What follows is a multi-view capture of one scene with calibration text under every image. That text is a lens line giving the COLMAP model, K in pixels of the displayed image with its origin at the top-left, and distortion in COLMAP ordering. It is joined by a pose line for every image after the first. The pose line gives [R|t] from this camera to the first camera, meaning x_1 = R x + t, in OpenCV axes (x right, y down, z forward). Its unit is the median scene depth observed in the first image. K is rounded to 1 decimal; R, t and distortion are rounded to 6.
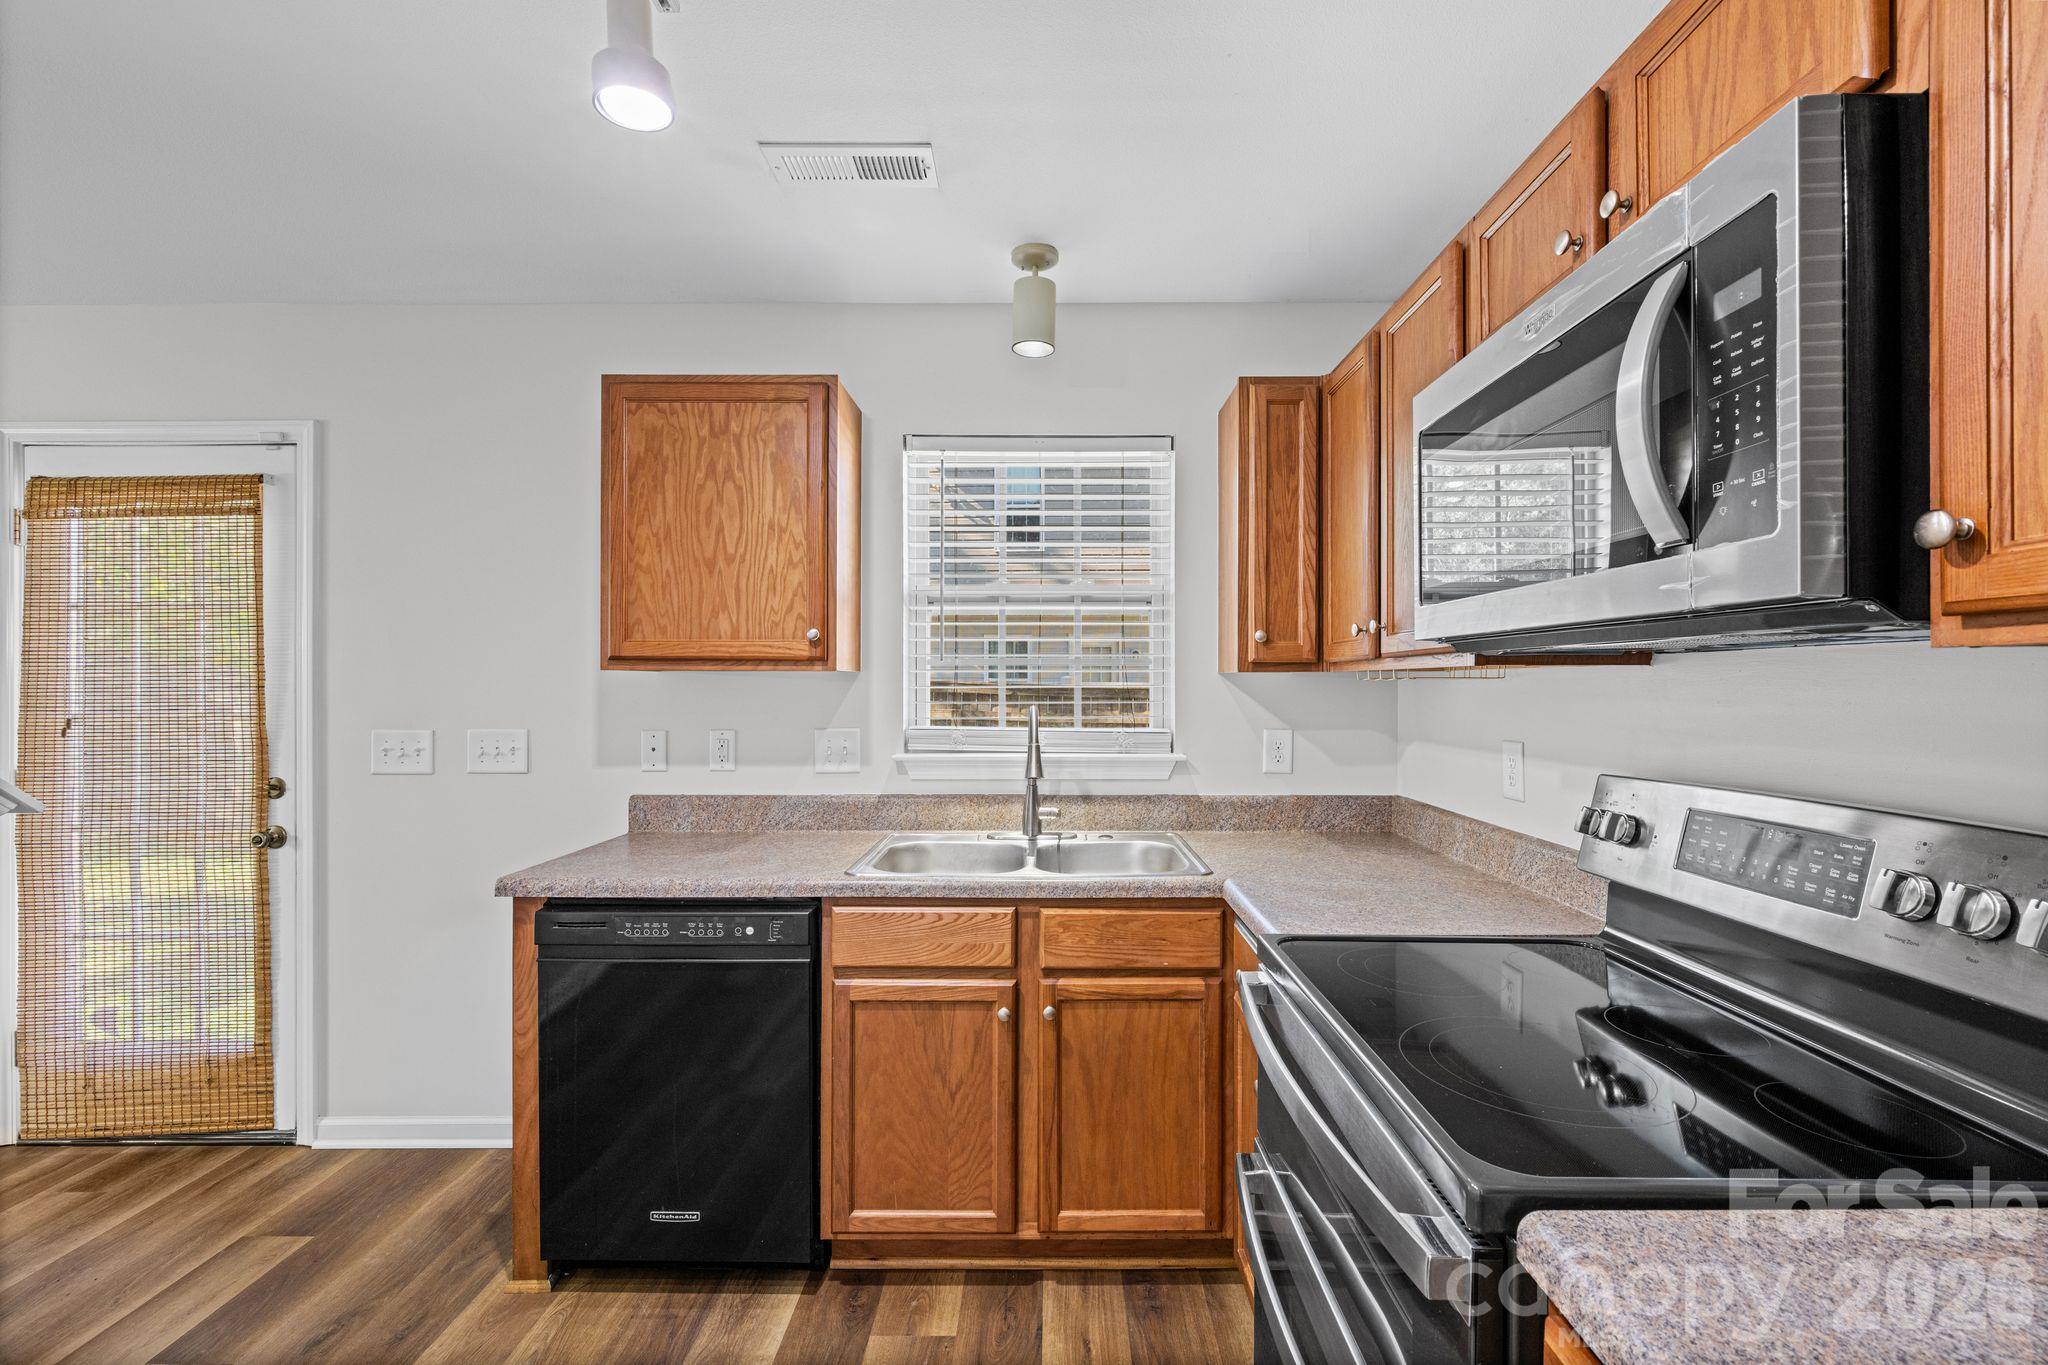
lens RADIAL K [[865.1, 0, 1030.7], [0, 865.1, 681.4], [0, 0, 1]] dist [0.001679, -0.000222]
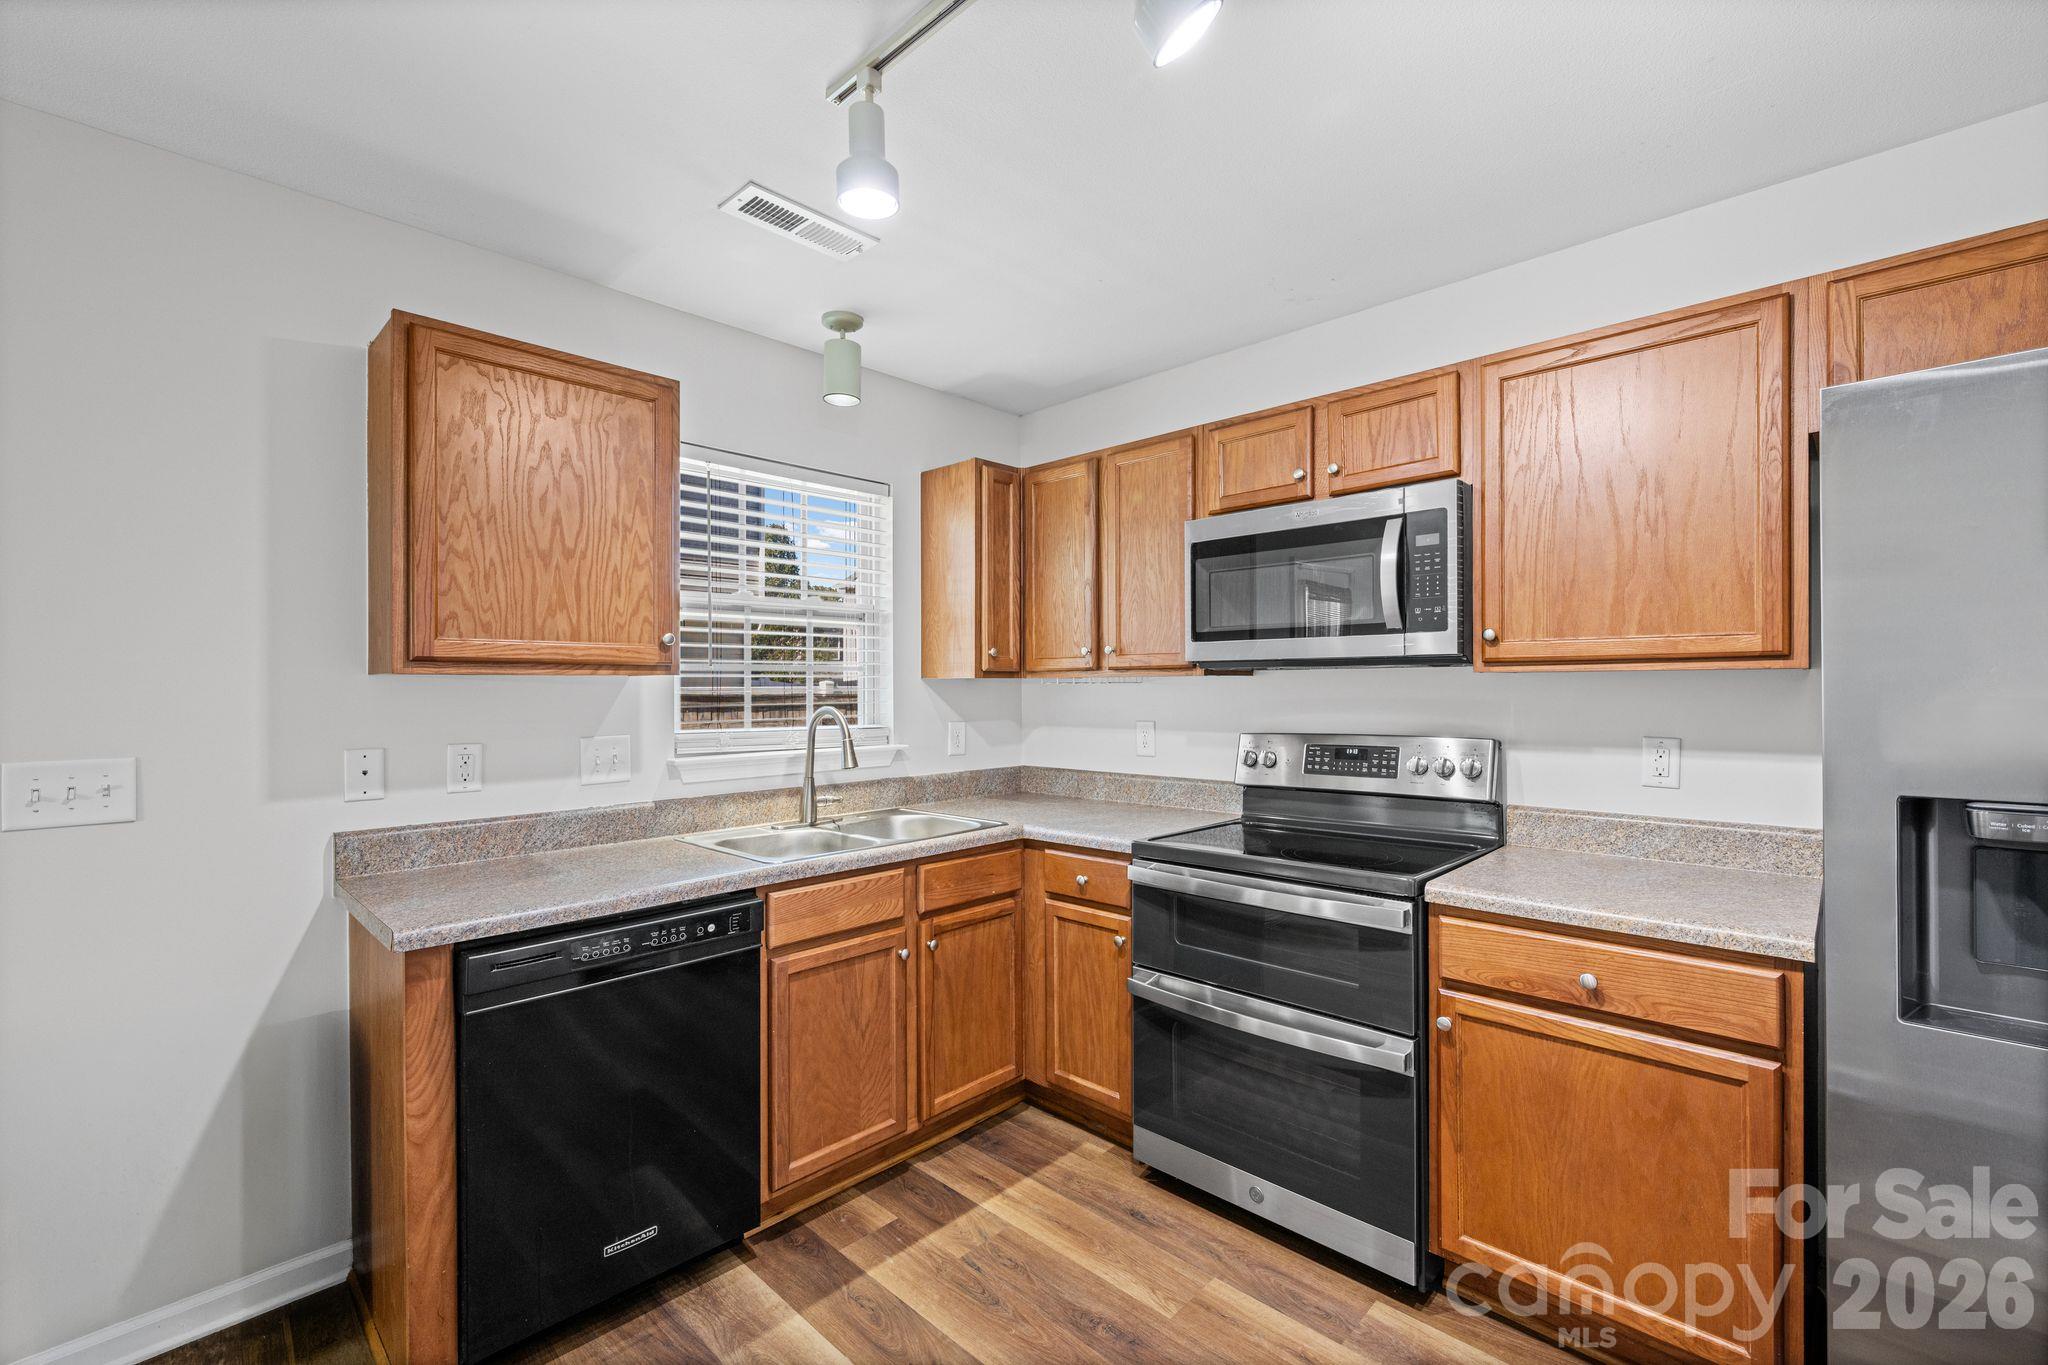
lens RADIAL K [[884.9, 0, 1014.7], [0, 884.9, 689.5], [0, 0, 1]] dist [0.010962, -0.006217]
pose [[0.695021, -0.006015, 0.718965, -0.700670], [0.002805, 0.999980, 0.005654, -0.000969], [-0.718984, -0.001913, 0.695024, 0.004903]]
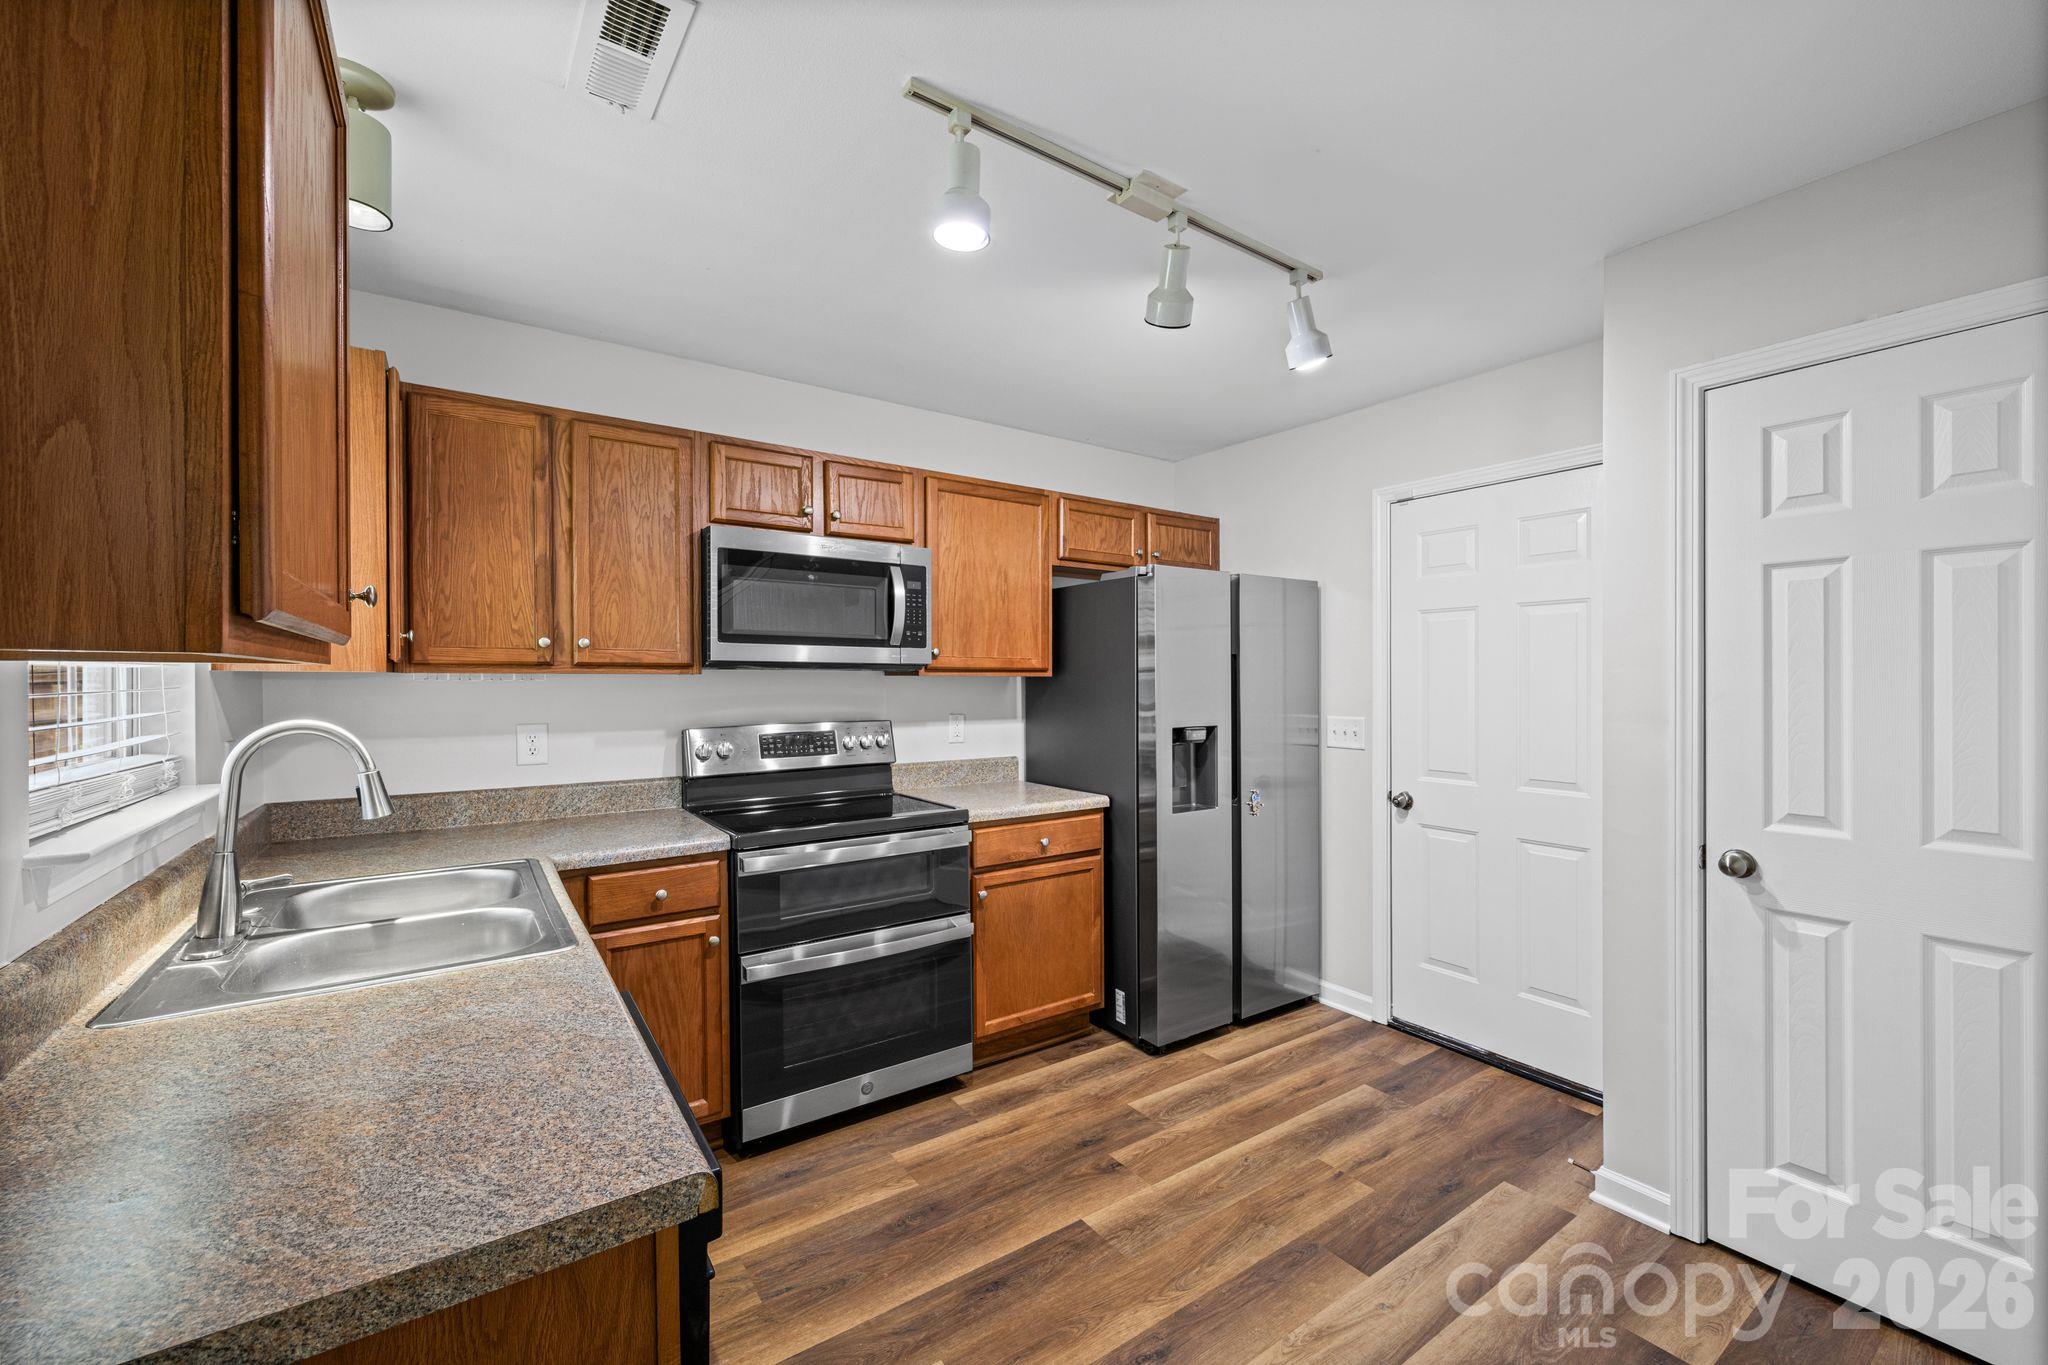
lens RADIAL K [[865.1, 0, 1030.7], [0, 865.1, 681.4], [0, 0, 1]] dist [0.001679, -0.000222]
pose [[-0.599399, -0.000978, 0.800450, -0.908118], [-0.003987, 0.999990, -0.001764, -0.001309], [-0.800440, -0.004249, -0.599397, 1.011563]]
